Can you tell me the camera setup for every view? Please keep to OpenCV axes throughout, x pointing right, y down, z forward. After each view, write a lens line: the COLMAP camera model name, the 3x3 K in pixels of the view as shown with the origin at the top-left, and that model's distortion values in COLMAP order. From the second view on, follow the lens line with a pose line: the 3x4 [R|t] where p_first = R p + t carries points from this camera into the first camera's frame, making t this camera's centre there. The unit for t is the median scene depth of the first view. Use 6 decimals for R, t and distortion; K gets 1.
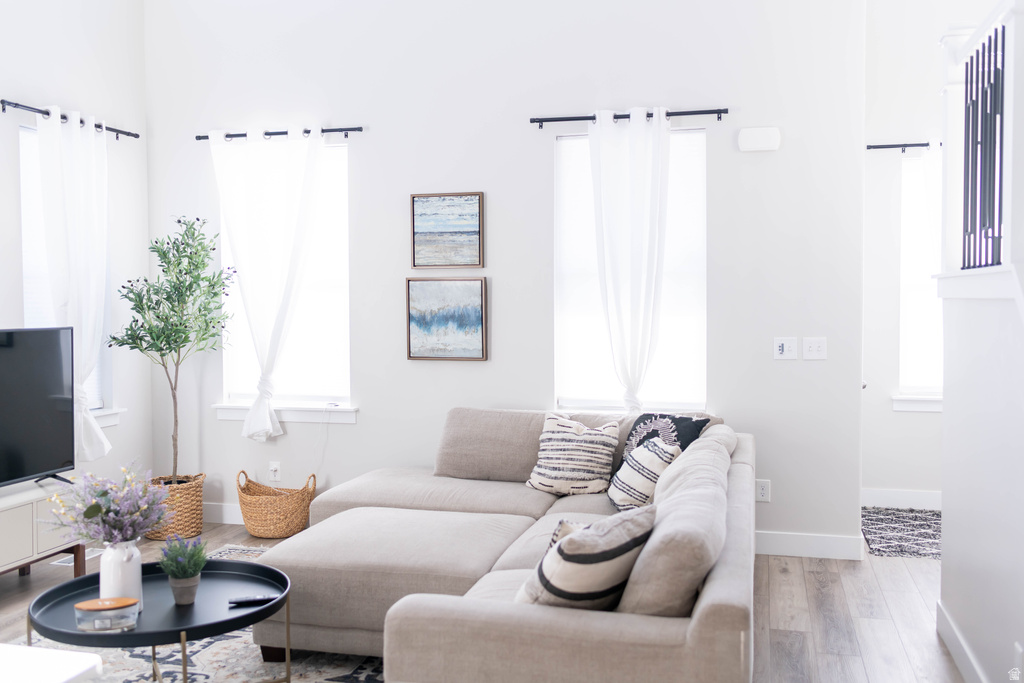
lens RADIAL K [[968.3, 0, 512.7], [0, 968.3, 336.5], [0, 0, 1]] dist [0.004751, -0.001624]
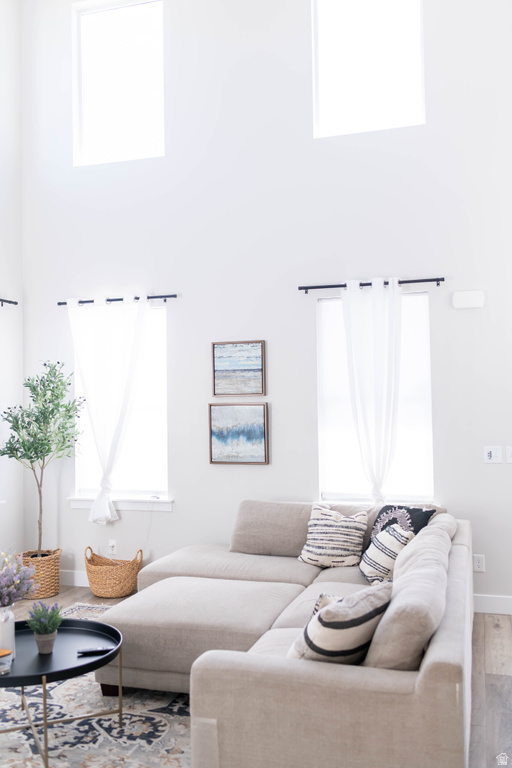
lens RADIAL K [[726.2, 0, 253.2], [0, 726.2, 385.1], [0, 0, 1]] dist [0.004751, -0.001624]
pose [[0.998630, -0.010946, -0.051173, 0.005232], [0.007365, 0.997544, -0.069655, -0.015225], [0.051810, 0.069183, 0.996258, -0.015698]]
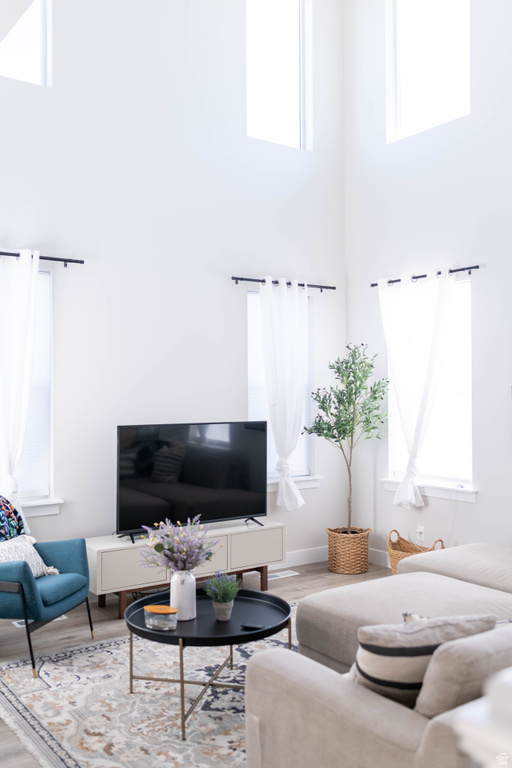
lens RADIAL K [[726.2, 0, 253.2], [0, 726.2, 385.1], [0, 0, 1]] dist [0.004751, -0.001624]
pose [[0.765510, -0.005528, -0.643400, 0.231786], [-0.022959, 0.999092, -0.035900, -0.022008], [0.643014, 0.042253, 0.764688, 0.106149]]
